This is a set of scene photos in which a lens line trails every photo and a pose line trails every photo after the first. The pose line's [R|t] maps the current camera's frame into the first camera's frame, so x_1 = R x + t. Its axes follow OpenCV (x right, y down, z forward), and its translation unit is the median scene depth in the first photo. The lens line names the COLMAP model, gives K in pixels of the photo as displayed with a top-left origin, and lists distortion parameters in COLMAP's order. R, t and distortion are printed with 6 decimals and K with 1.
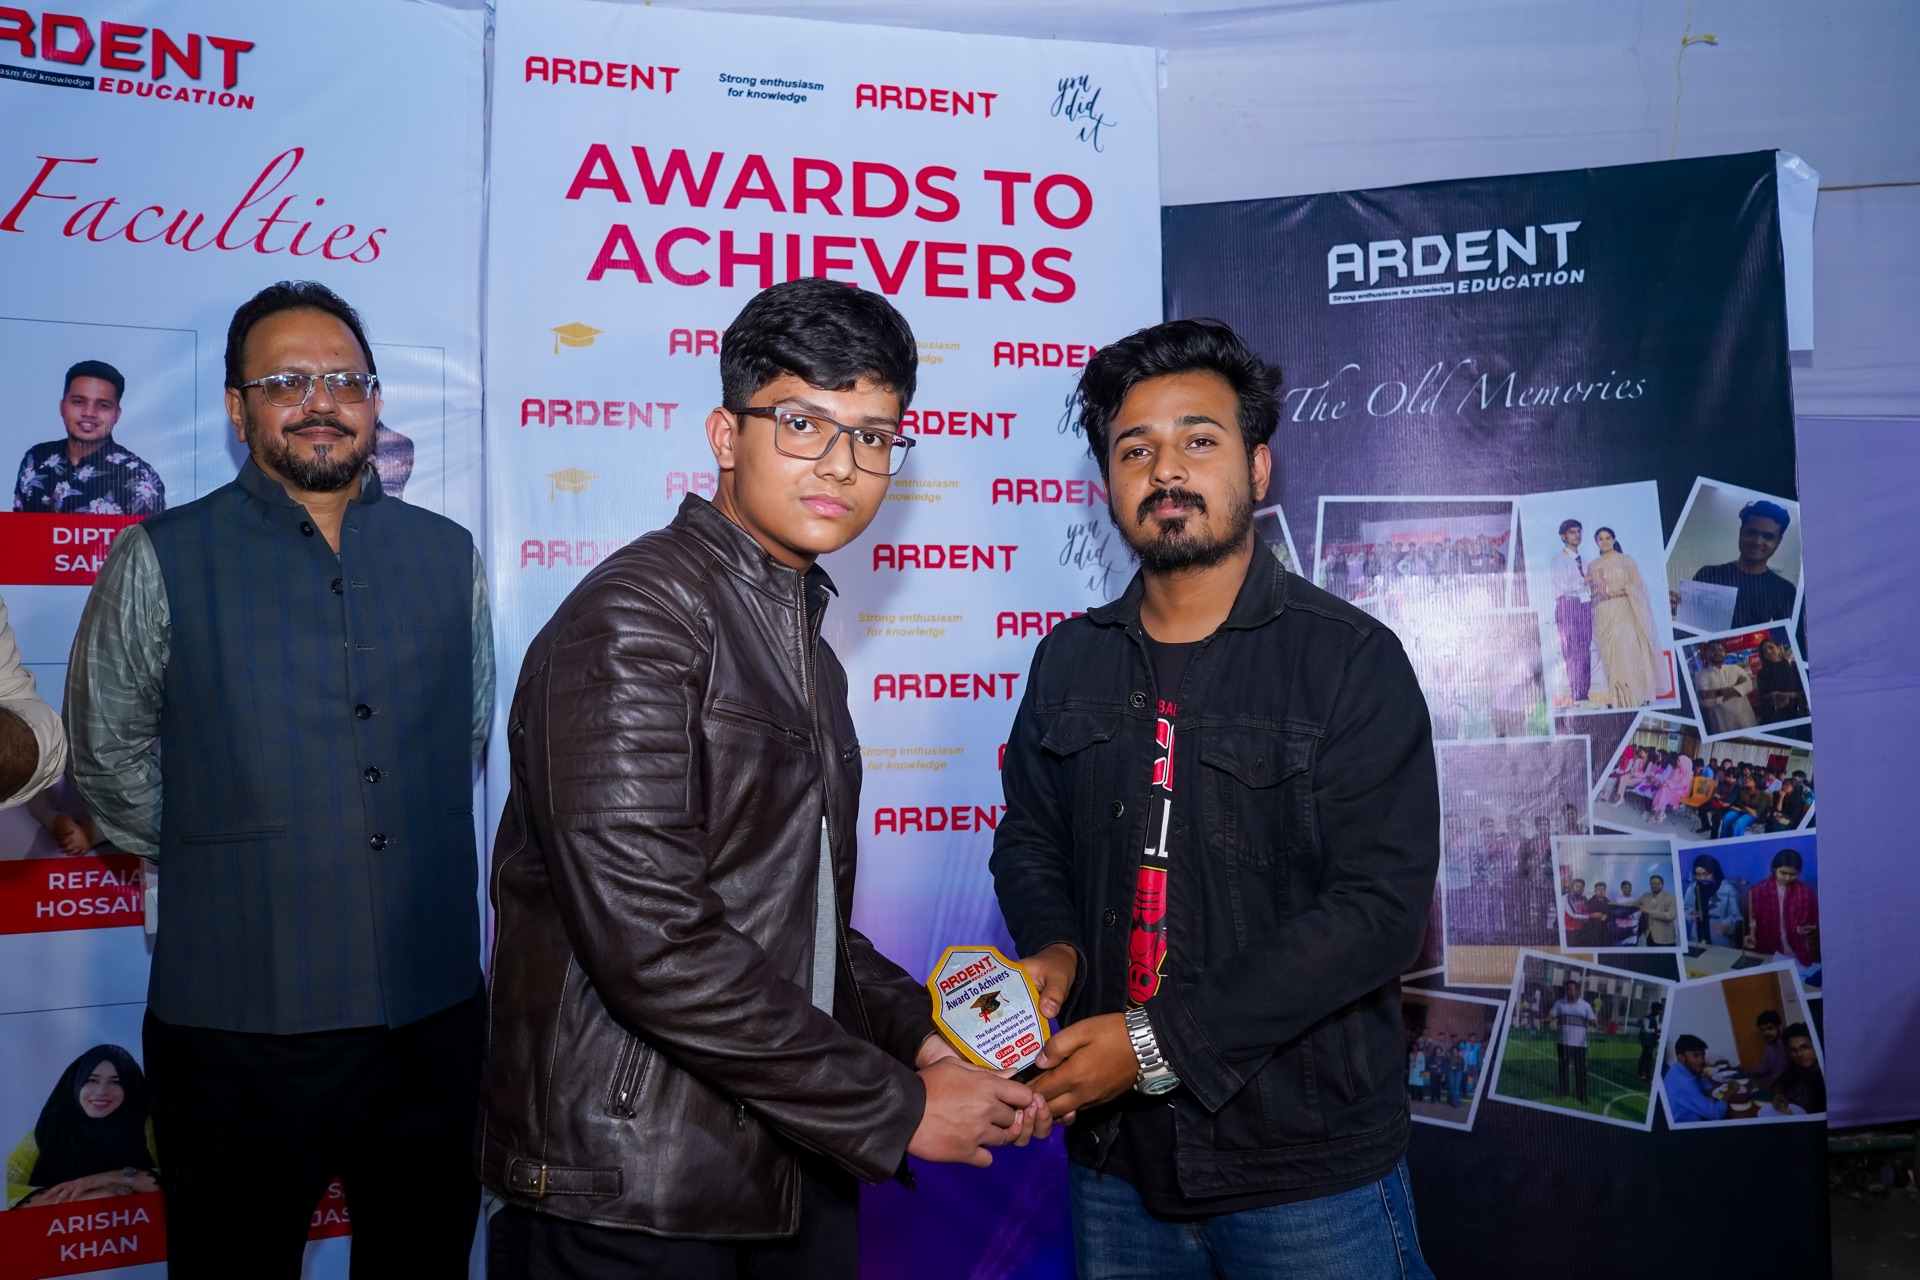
lens RADIAL K [[1483.6, 0, 956.5], [0, 1483.6, 647.6], [0, 0, 1]] dist [-0.022170, 0.012975]
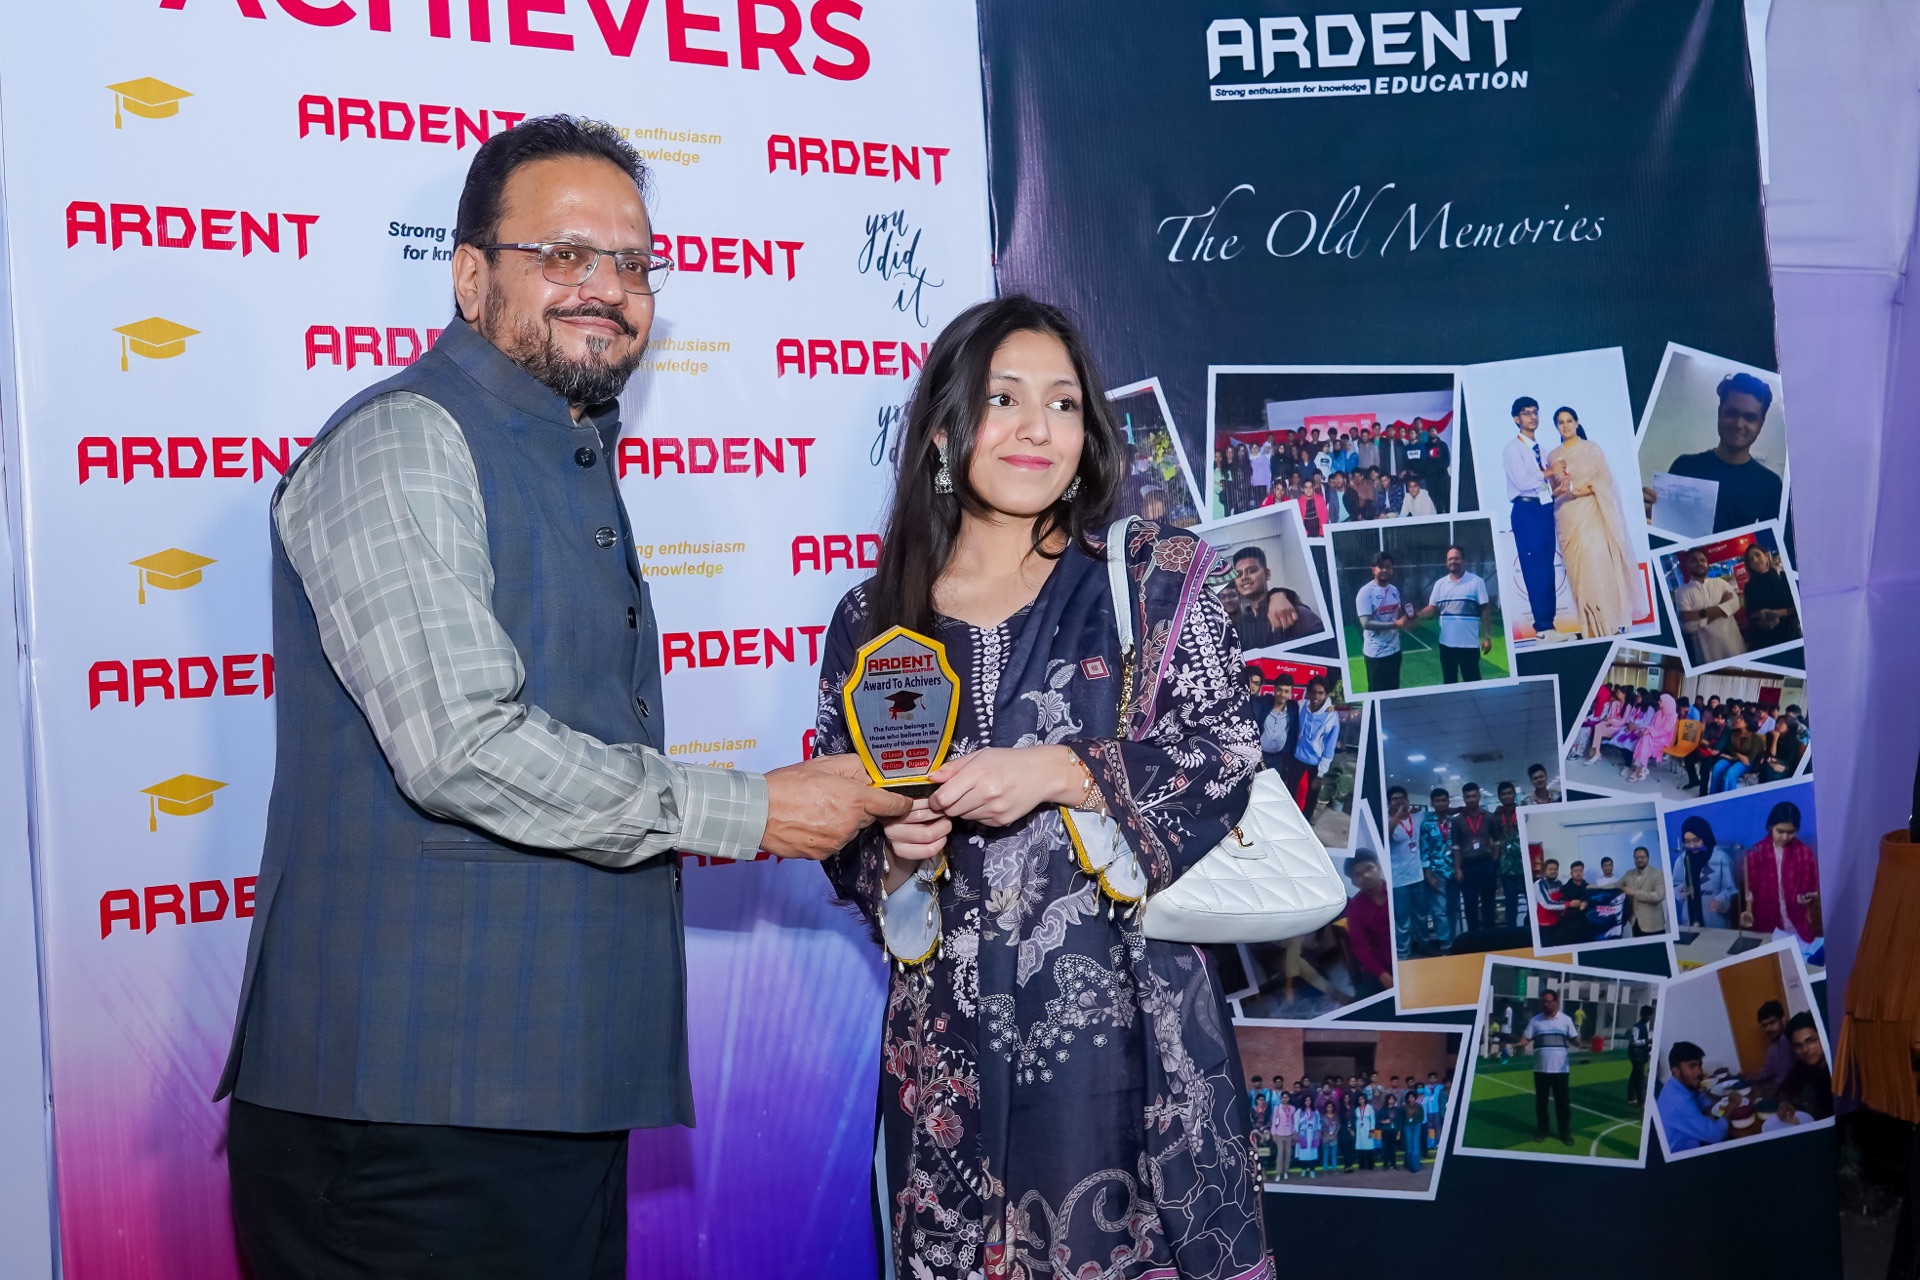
lens RADIAL K [[2288.9, 0, 952.0], [0, 2288.9, 643.1], [0, 0, 1]] dist [-0.008526, 0.000000]
pose [[0.926608, -0.043263, 0.373531, -0.307258], [0.033123, 0.998889, 0.033525, -0.008035], [-0.374567, -0.018692, 0.927012, 0.002049]]
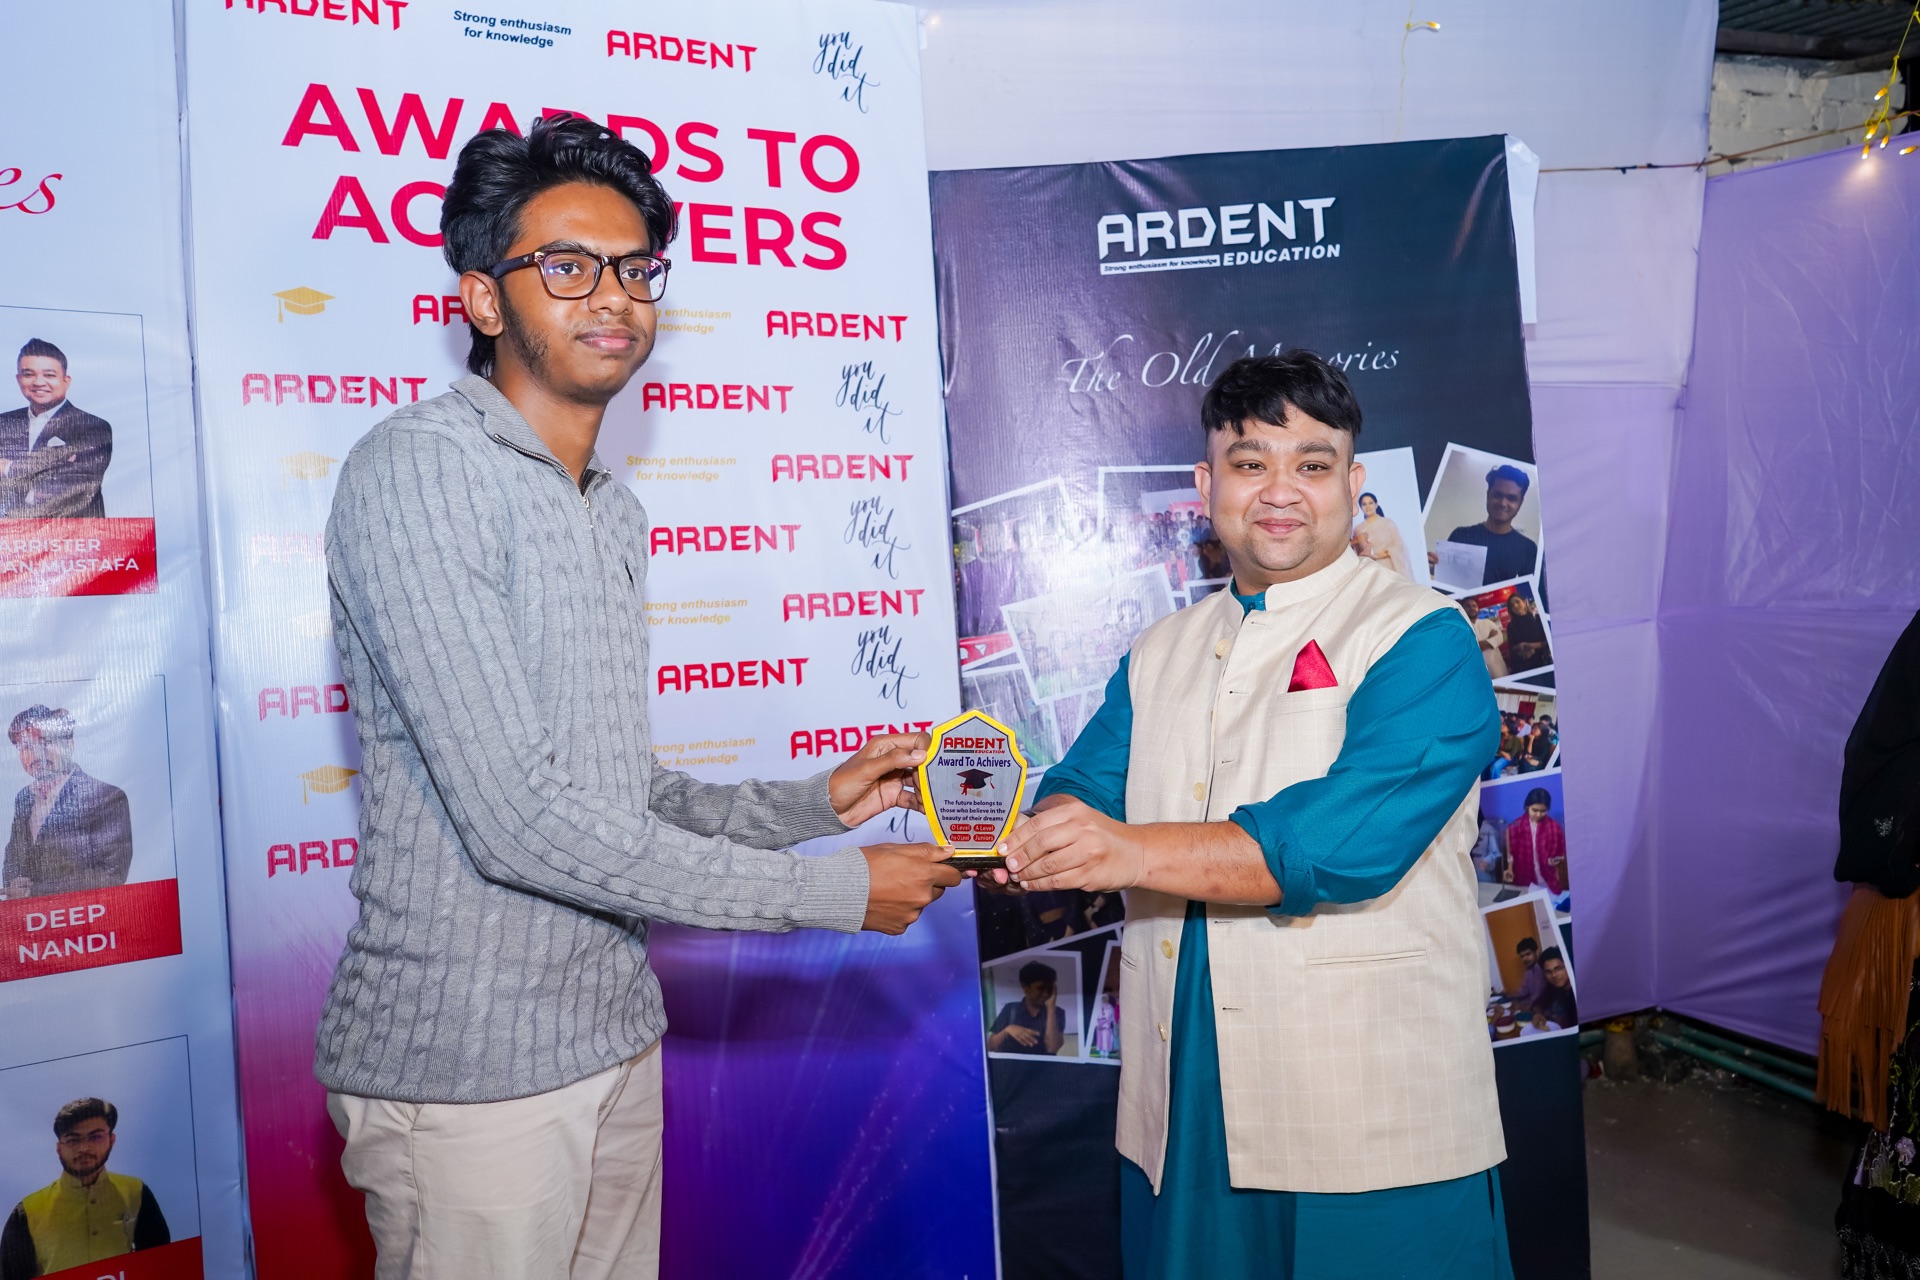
lens RADIAL K [[1483.6, 0, 957.6], [0, 1483.6, 643.2], [0, 0, 1]] dist [-0.022170, 0.012975]
pose [[0.971476, -0.045385, 0.232755, -0.090030], [0.039459, 0.998769, 0.030055, -0.017403], [-0.233832, -0.020013, 0.972071, 0.044654]]
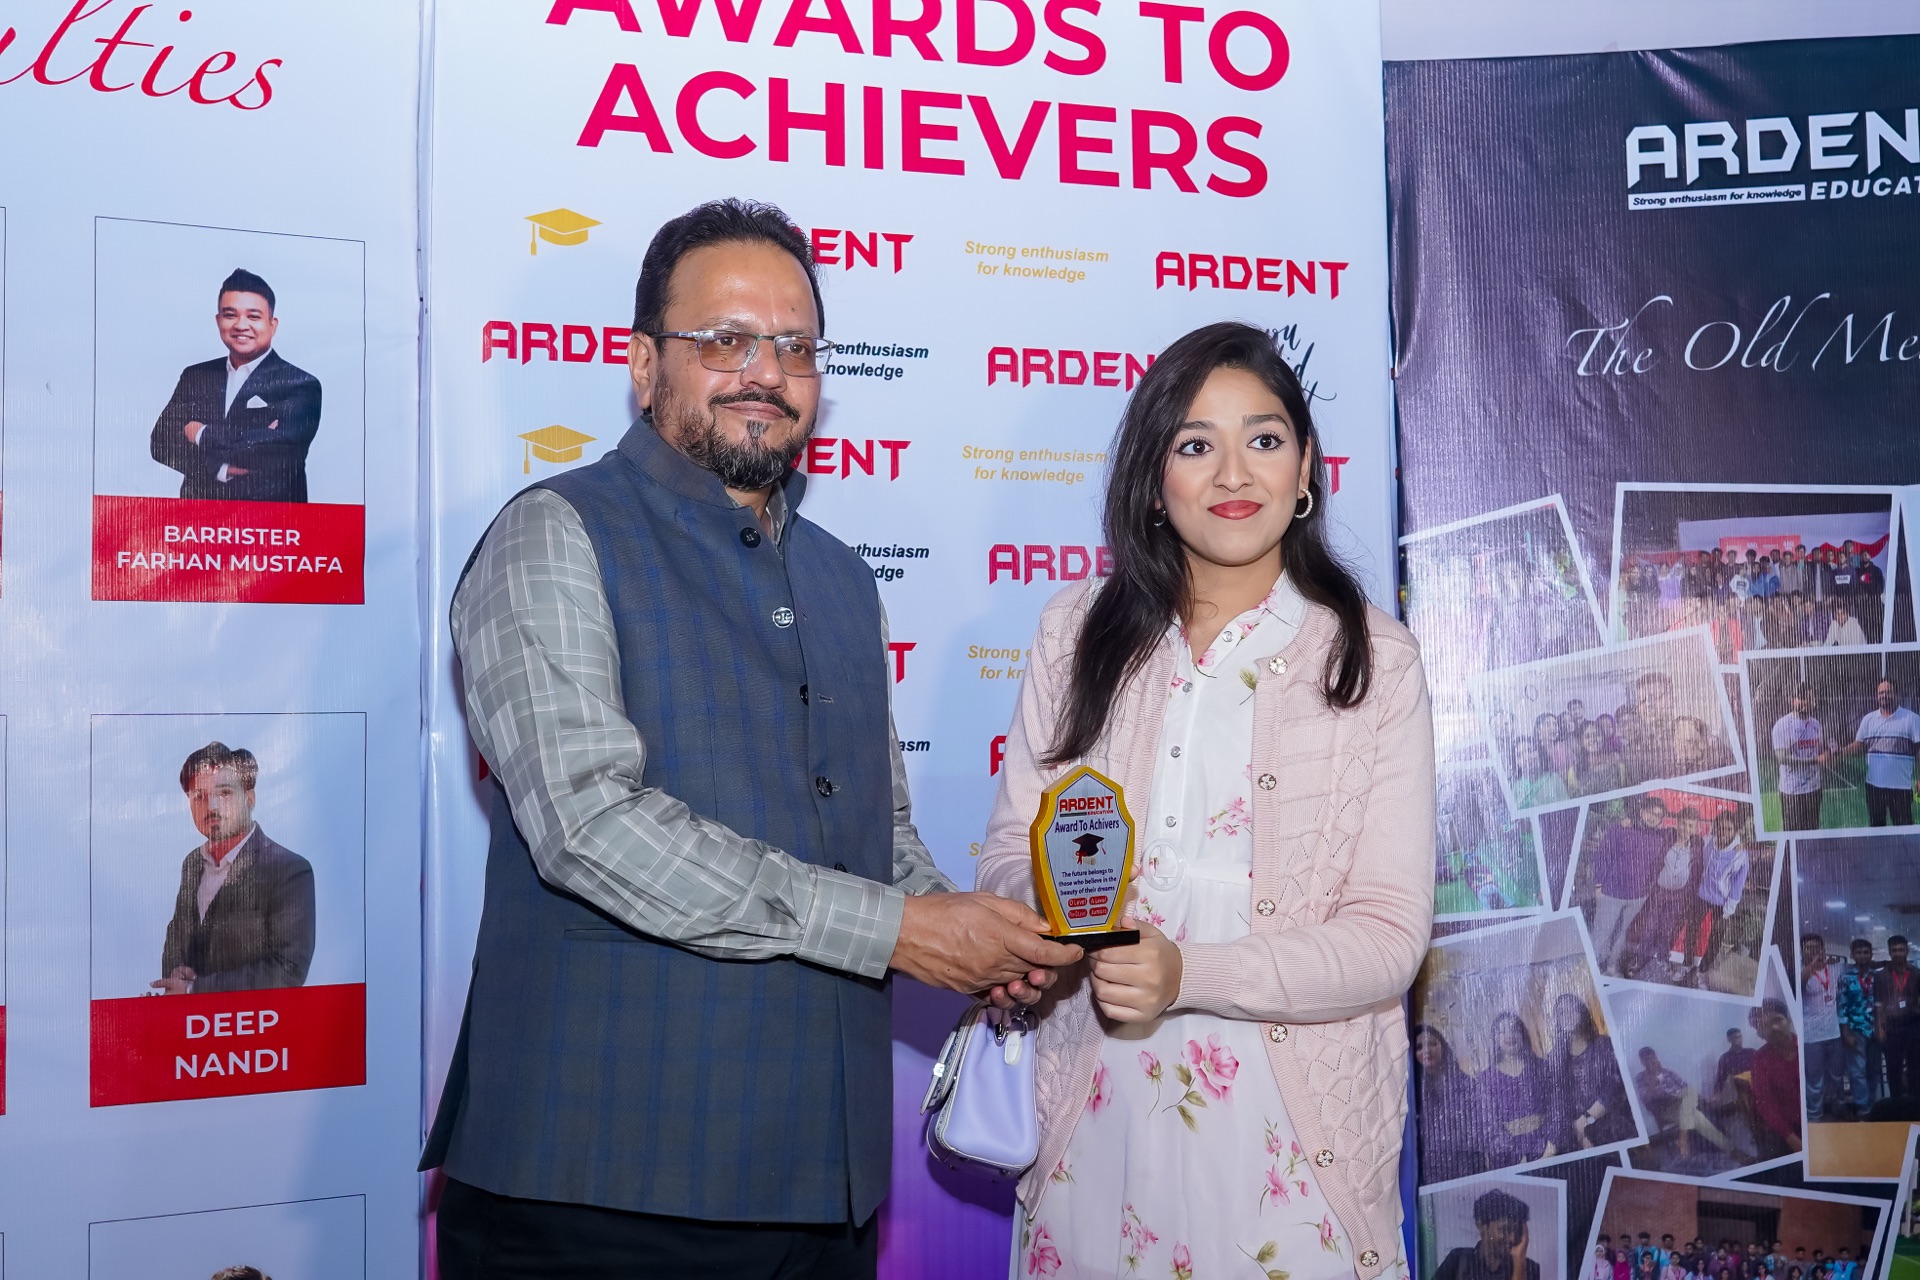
lens RADIAL K [[2288.9, 0, 955.6], [0, 2288.9, 641.6], [0, 0, 1]] dist [-0.008526, 0.000000]
pose [[0.994300, 0.006460, 0.106427, -0.186285], [-0.004126, 0.999746, -0.022135, -0.001736], [-0.106543, 0.021570, 0.994074, -0.042022]]
